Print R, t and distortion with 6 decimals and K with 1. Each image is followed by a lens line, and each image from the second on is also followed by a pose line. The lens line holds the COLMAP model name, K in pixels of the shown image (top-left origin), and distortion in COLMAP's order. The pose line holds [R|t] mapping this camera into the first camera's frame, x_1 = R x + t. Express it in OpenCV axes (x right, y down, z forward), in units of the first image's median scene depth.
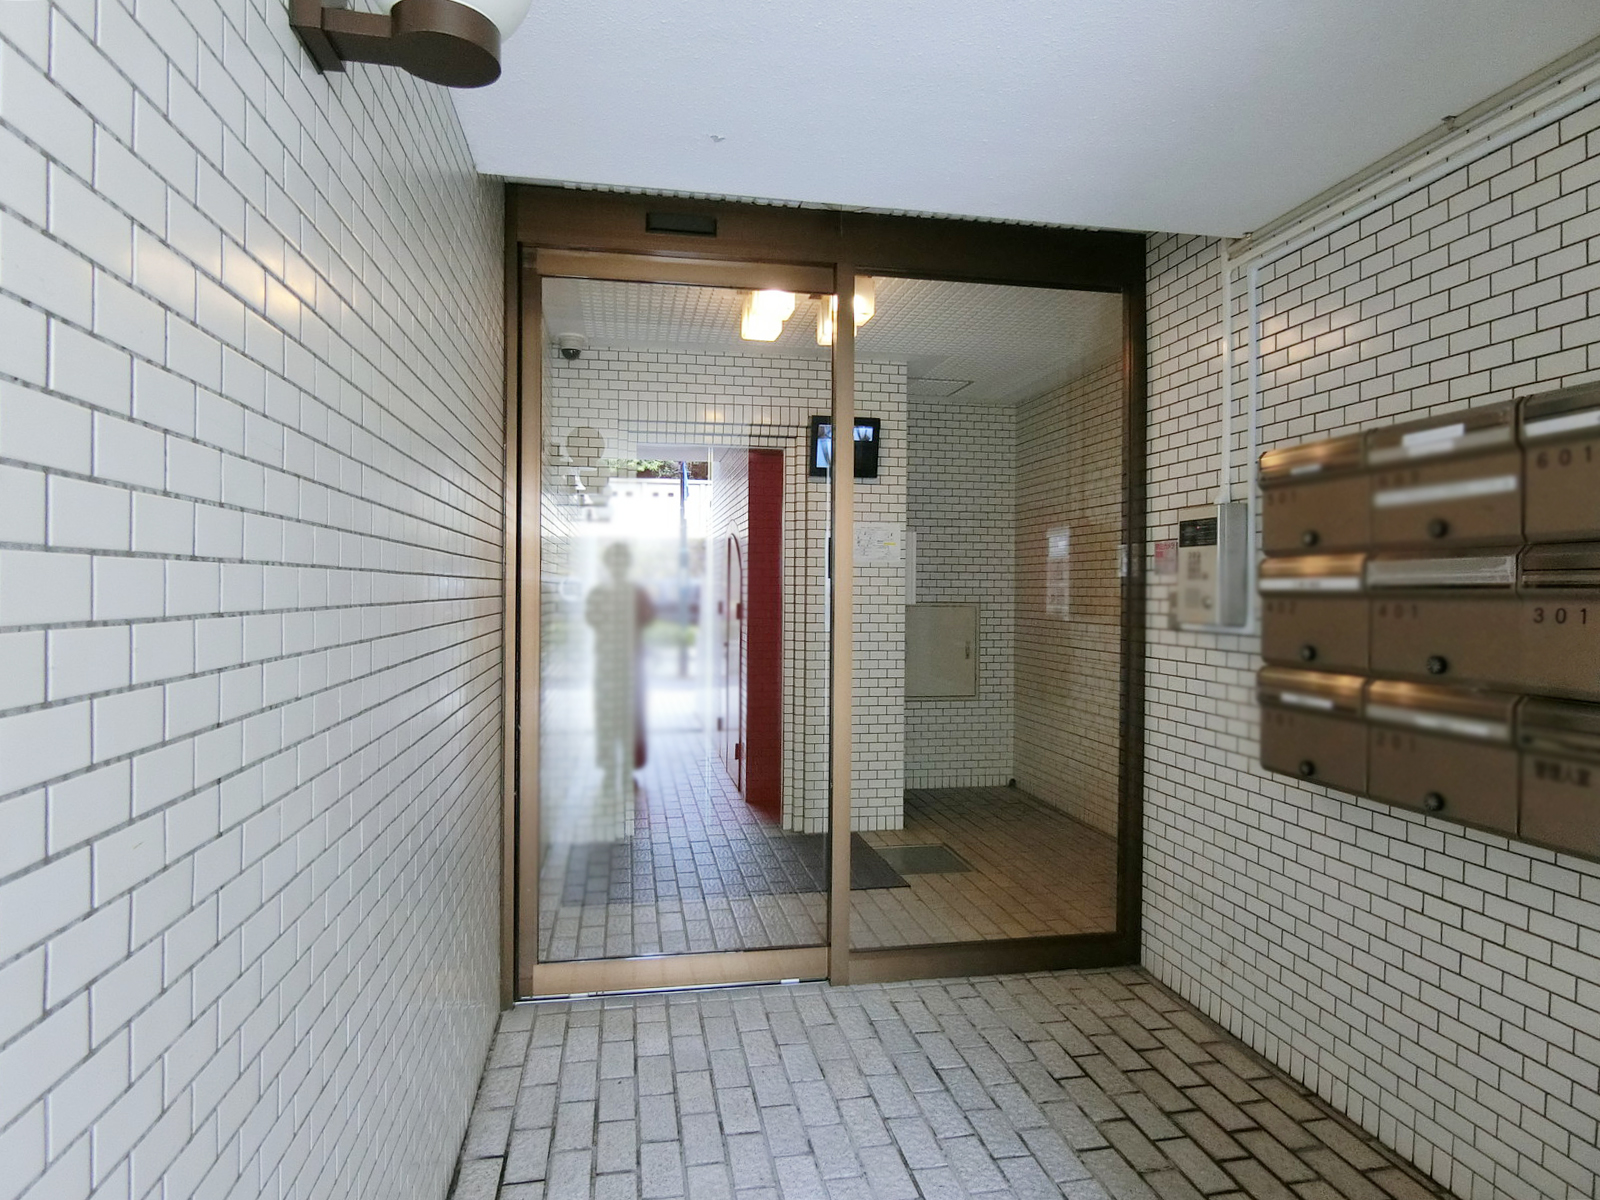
lens RADIAL K [[899.8, 0, 795.9], [0, 899.8, 595.6], [0, 0, 1]] dist [-0.003438, -0.000970]
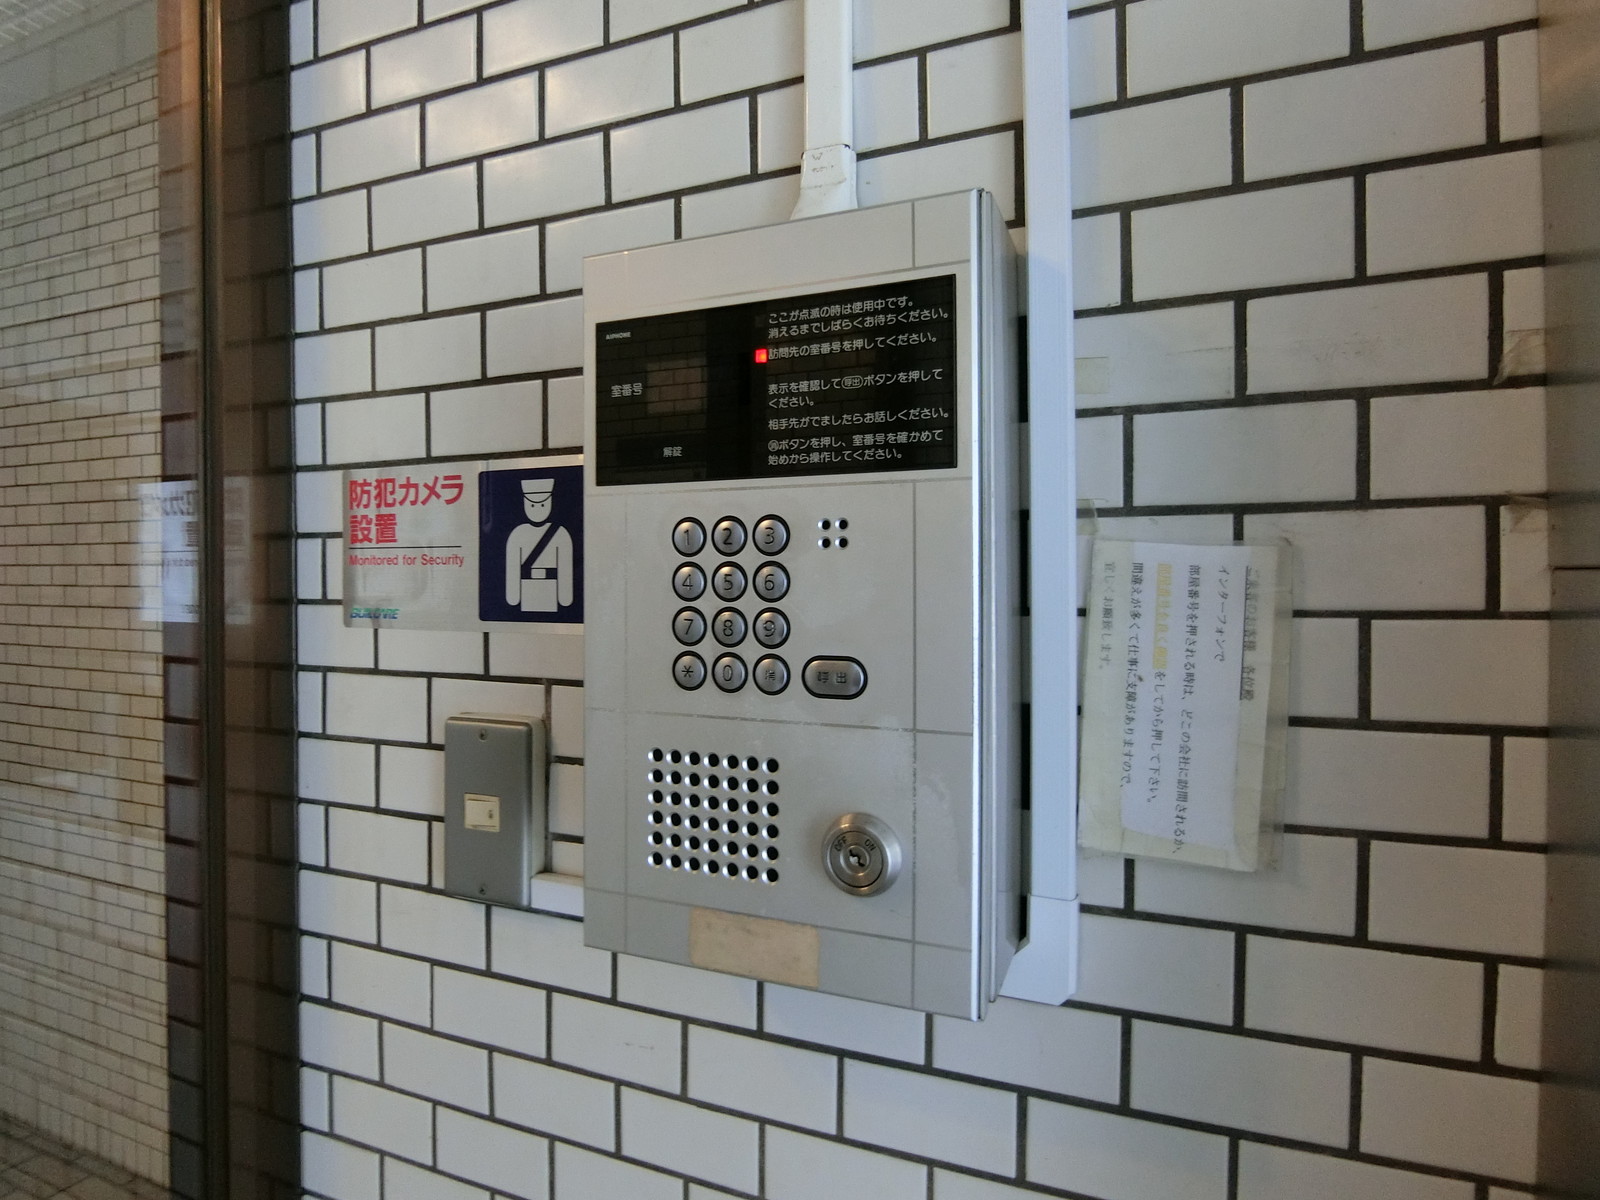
lens RADIAL K [[899.8, 0, 795.8], [0, 899.8, 589.6], [0, 0, 1]] dist [-0.003438, -0.000970]
pose [[0.566160, -0.022907, 0.823977, 0.279278], [0.009044, 0.999726, 0.021579, -0.034643], [-0.824246, -0.004765, 0.566212, 0.778925]]
